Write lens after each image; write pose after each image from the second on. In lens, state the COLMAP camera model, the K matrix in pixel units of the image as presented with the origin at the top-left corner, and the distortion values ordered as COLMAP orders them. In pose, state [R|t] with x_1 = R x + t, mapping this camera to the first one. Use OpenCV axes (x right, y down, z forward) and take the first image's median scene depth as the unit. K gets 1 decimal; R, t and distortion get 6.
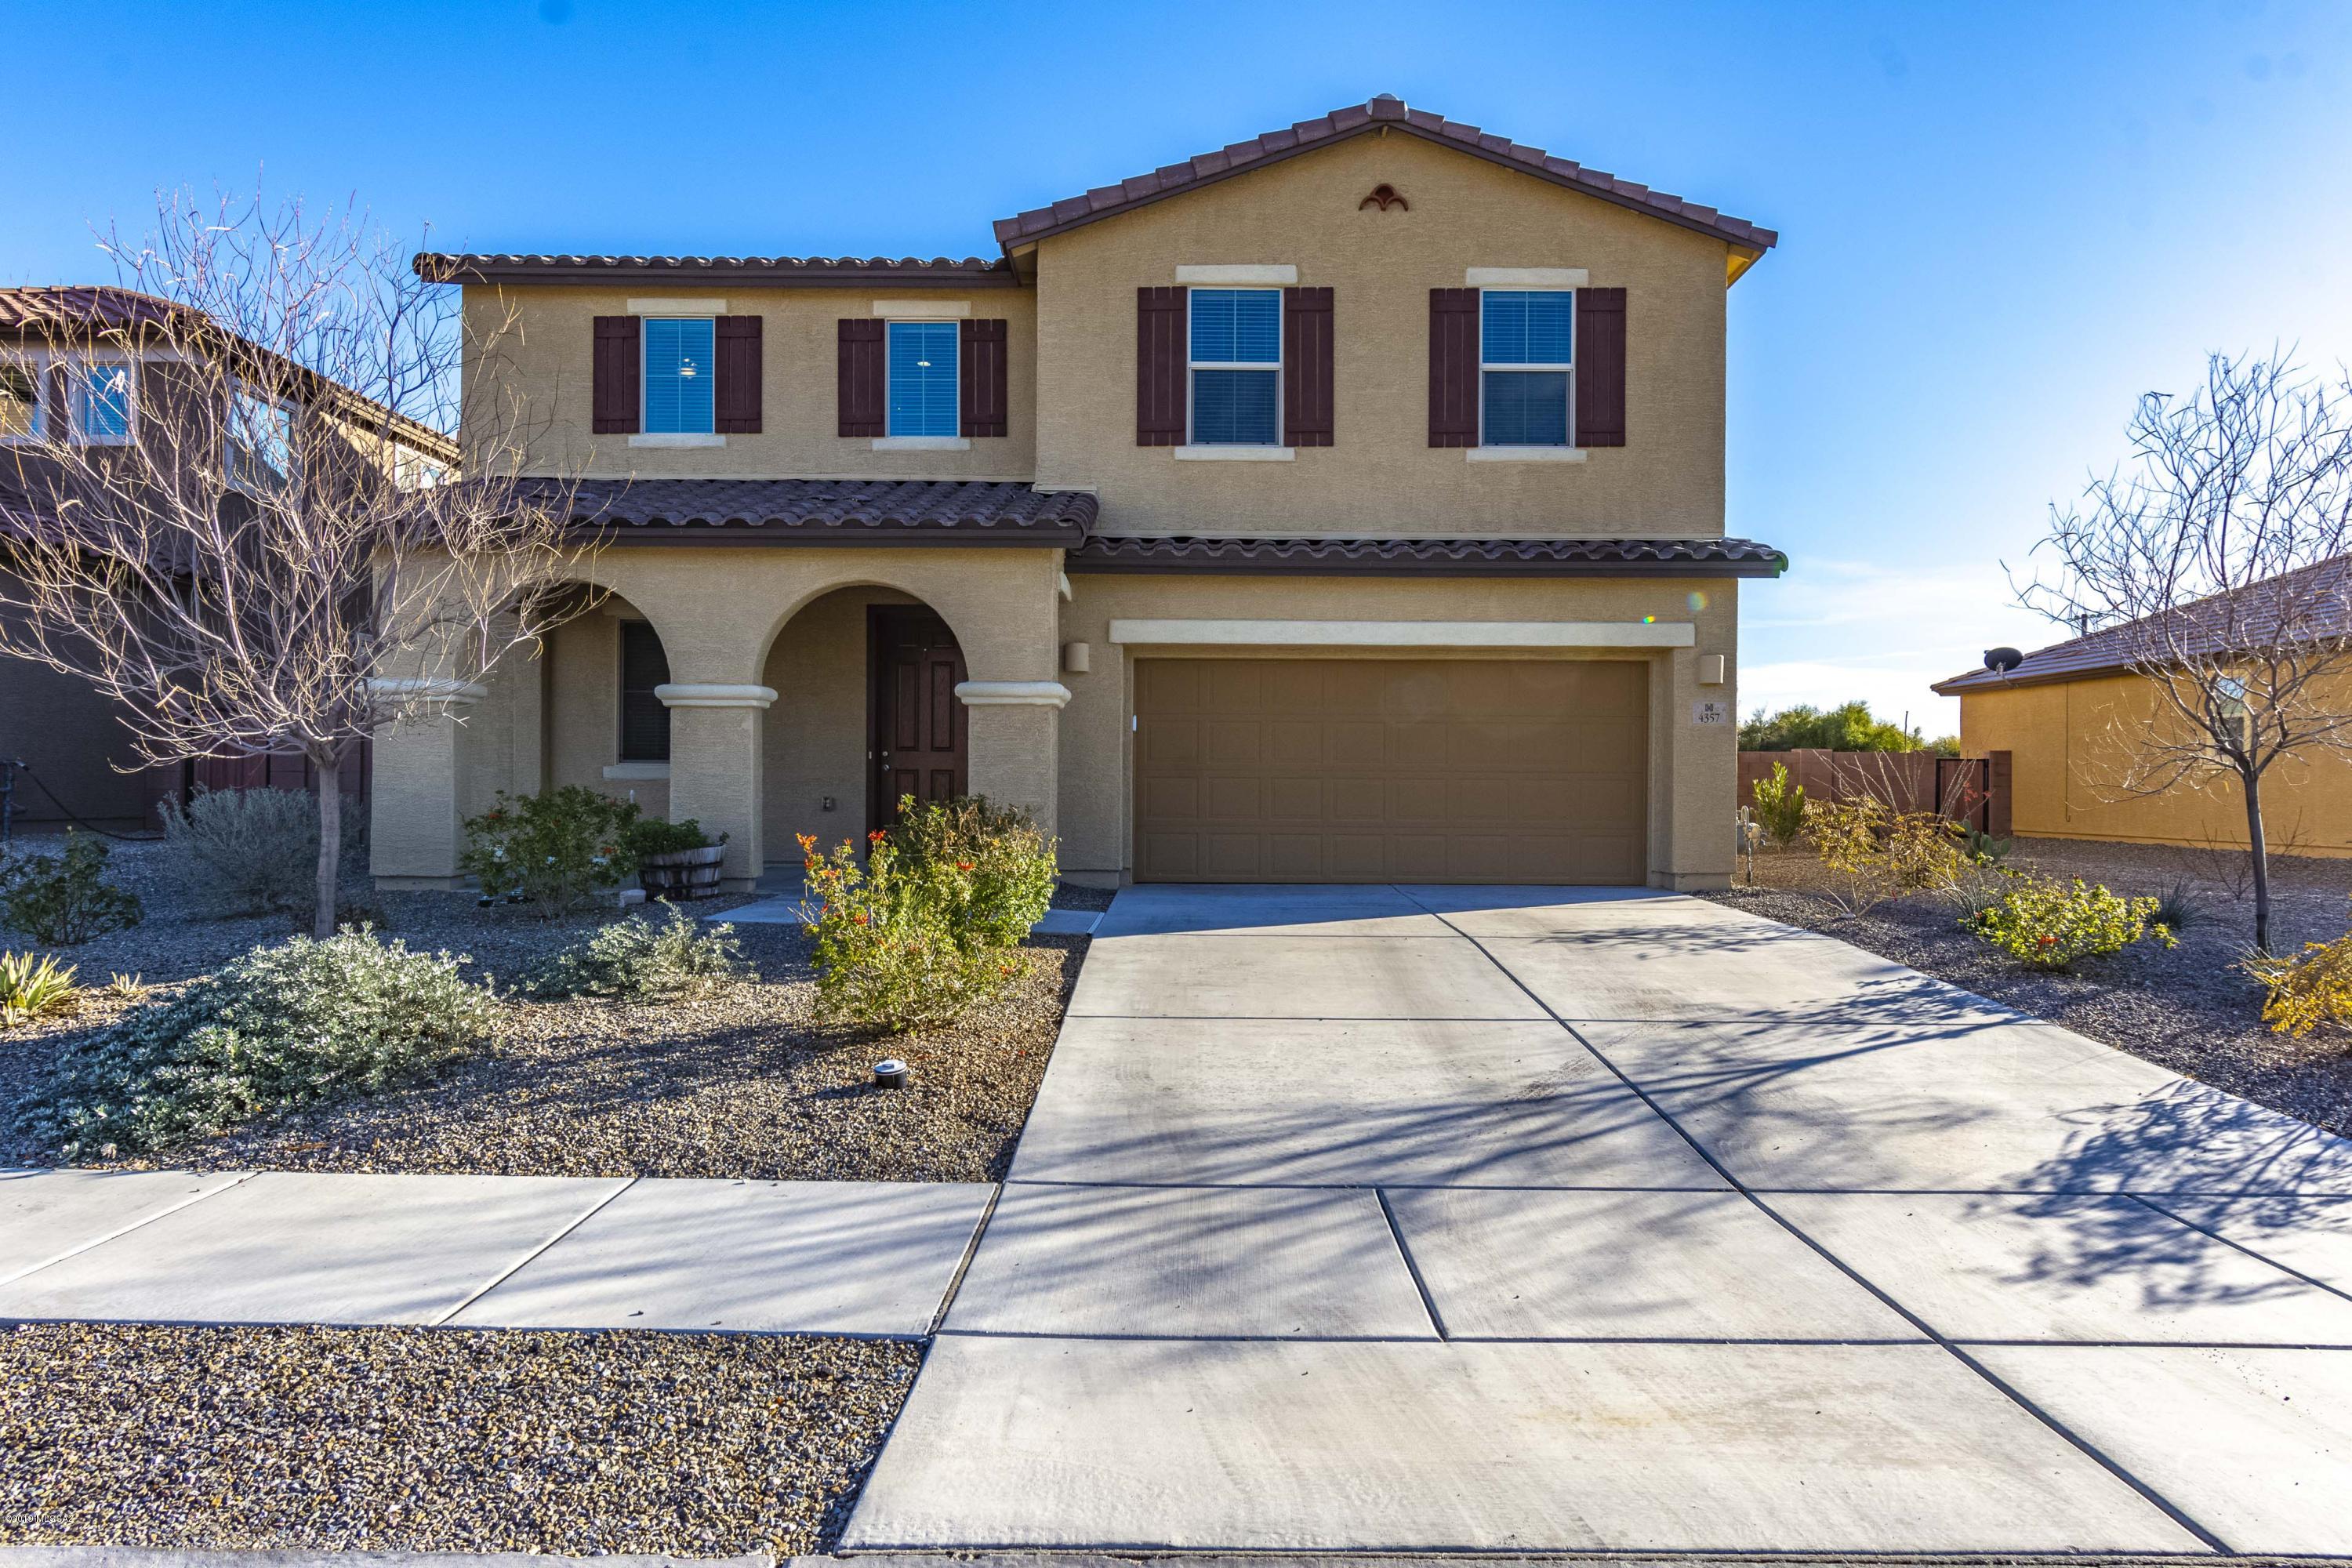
lens RADIAL K [[1270.3, 0, 1181.5], [0, 1270.3, 787.5], [0, 0, 1]] dist [0.004978, -0.000134]
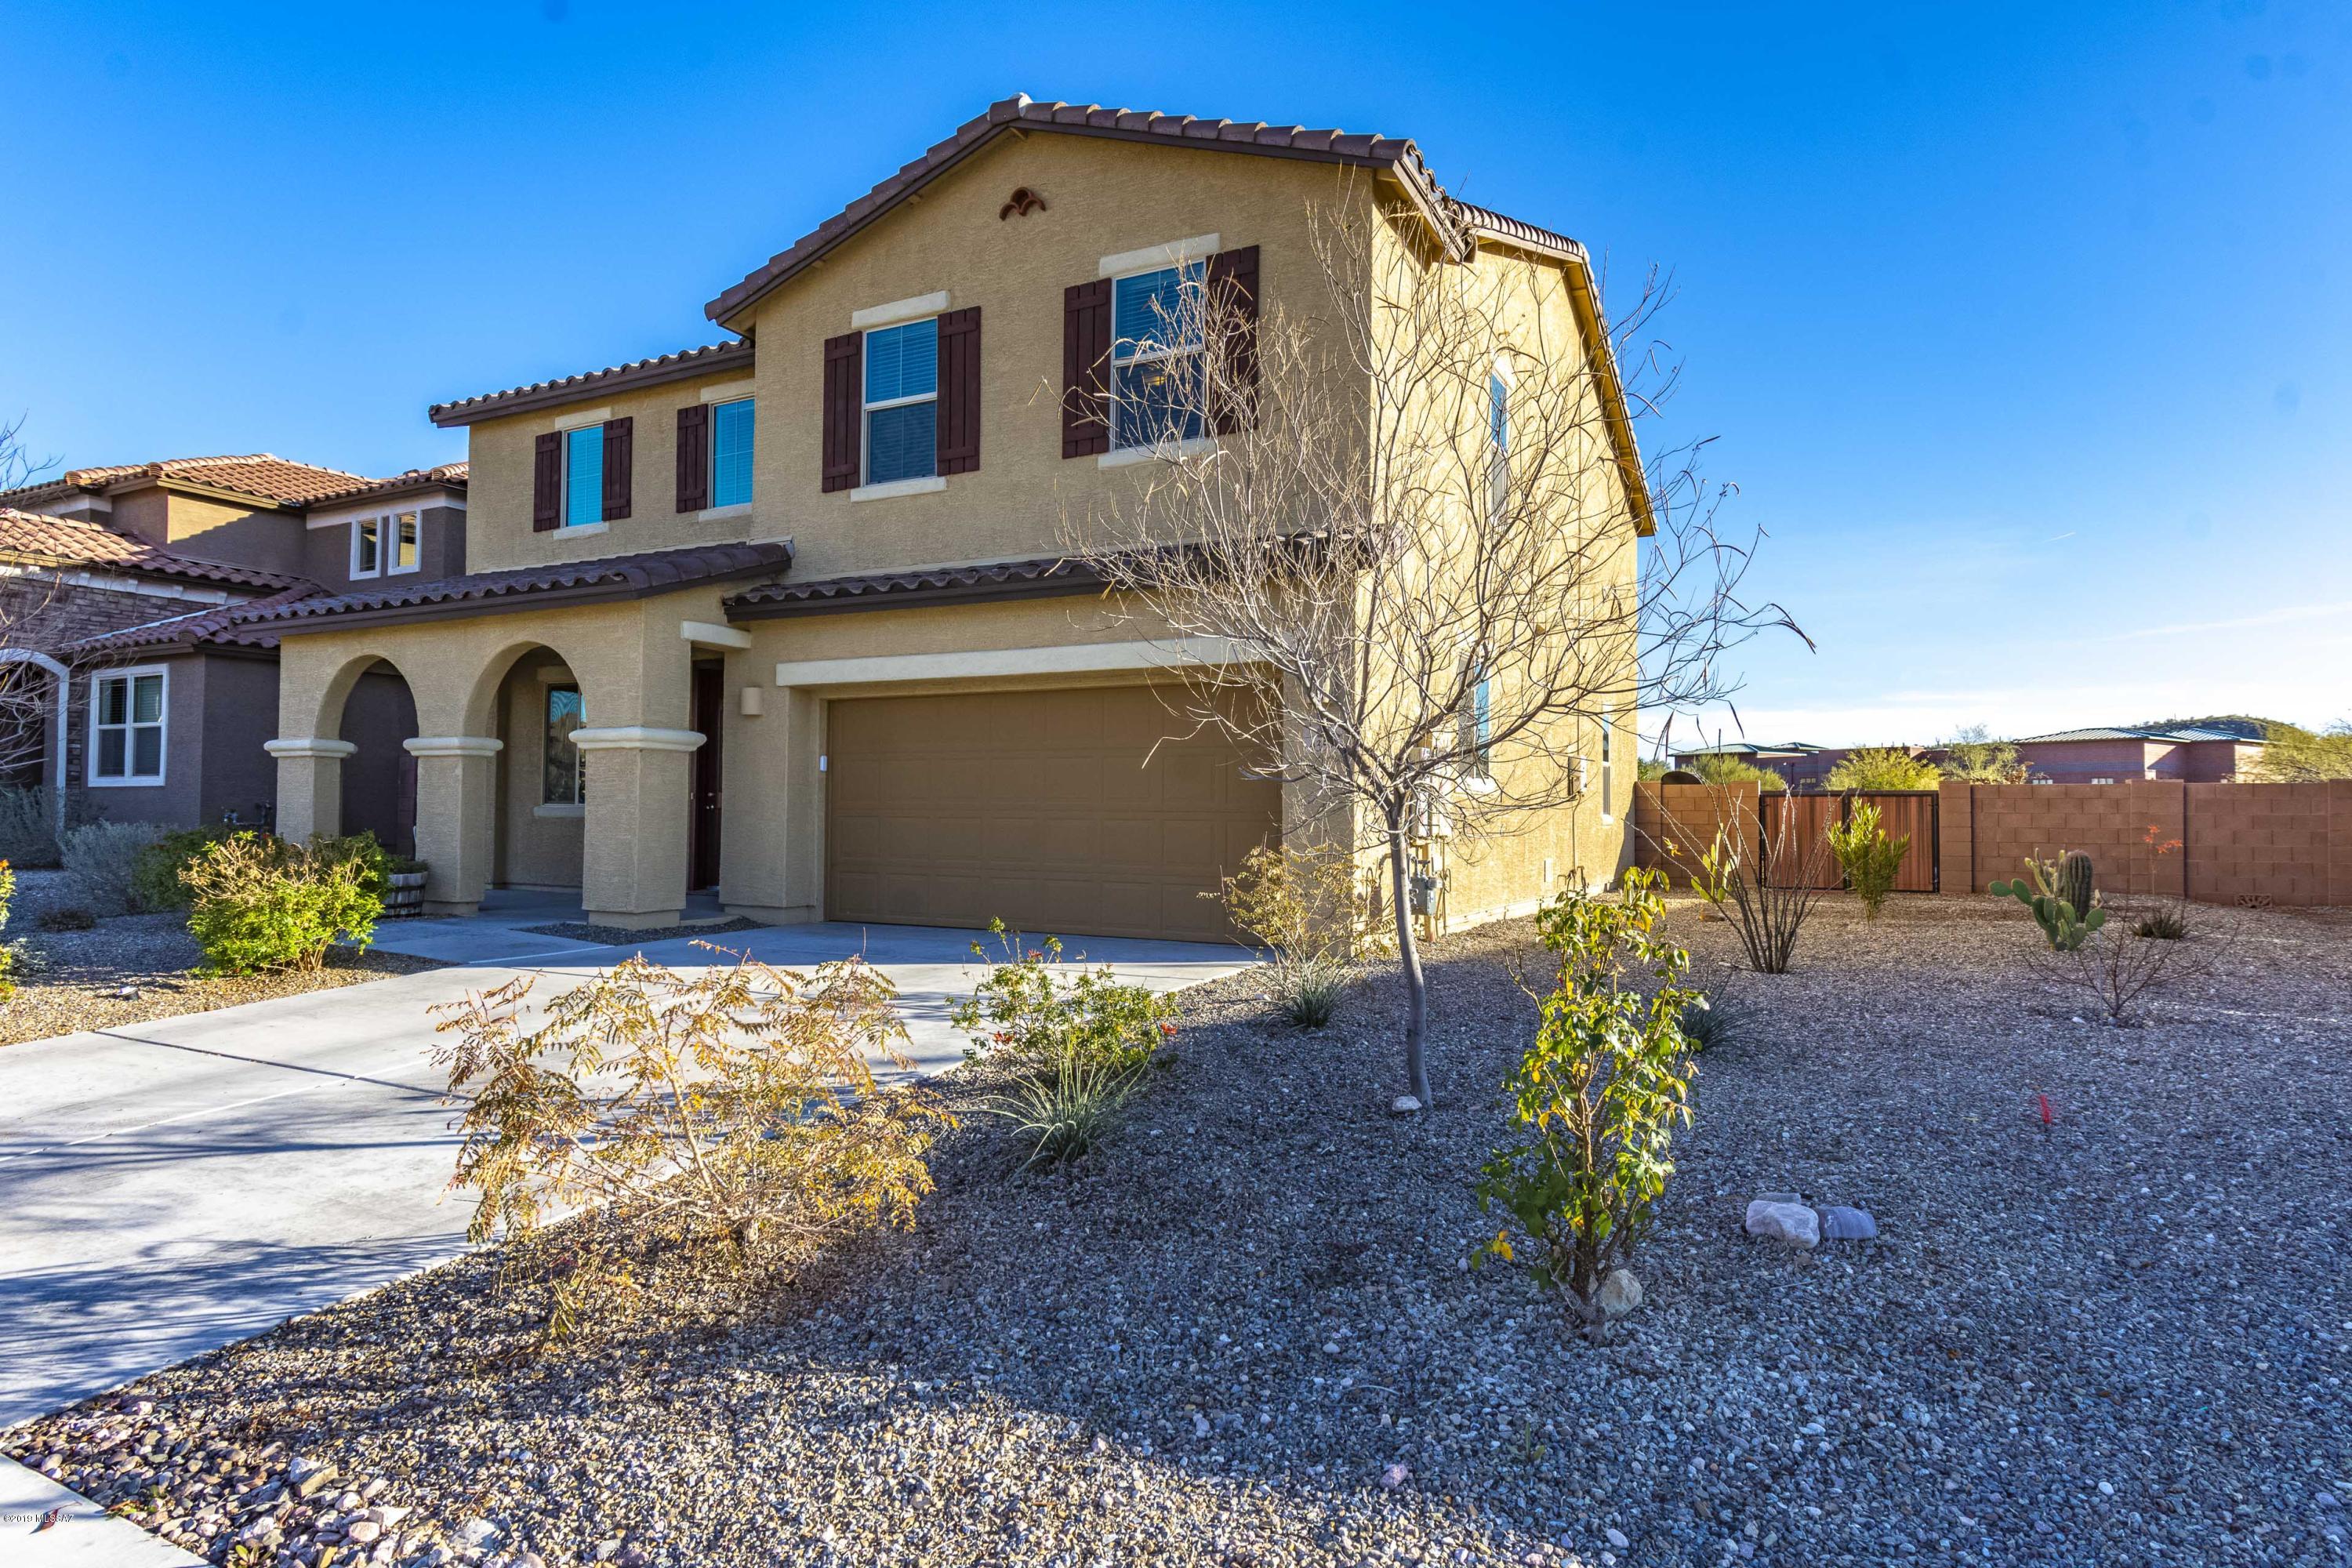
lens RADIAL K [[1270.3, 0, 1177.5], [0, 1270.3, 779.8], [0, 0, 1]] dist [0.004978, -0.000134]
pose [[0.889735, -0.010849, -0.456348, 0.684458], [-0.005789, 0.999369, -0.035045, -0.003699], [0.456440, 0.033823, 0.889111, 0.228187]]
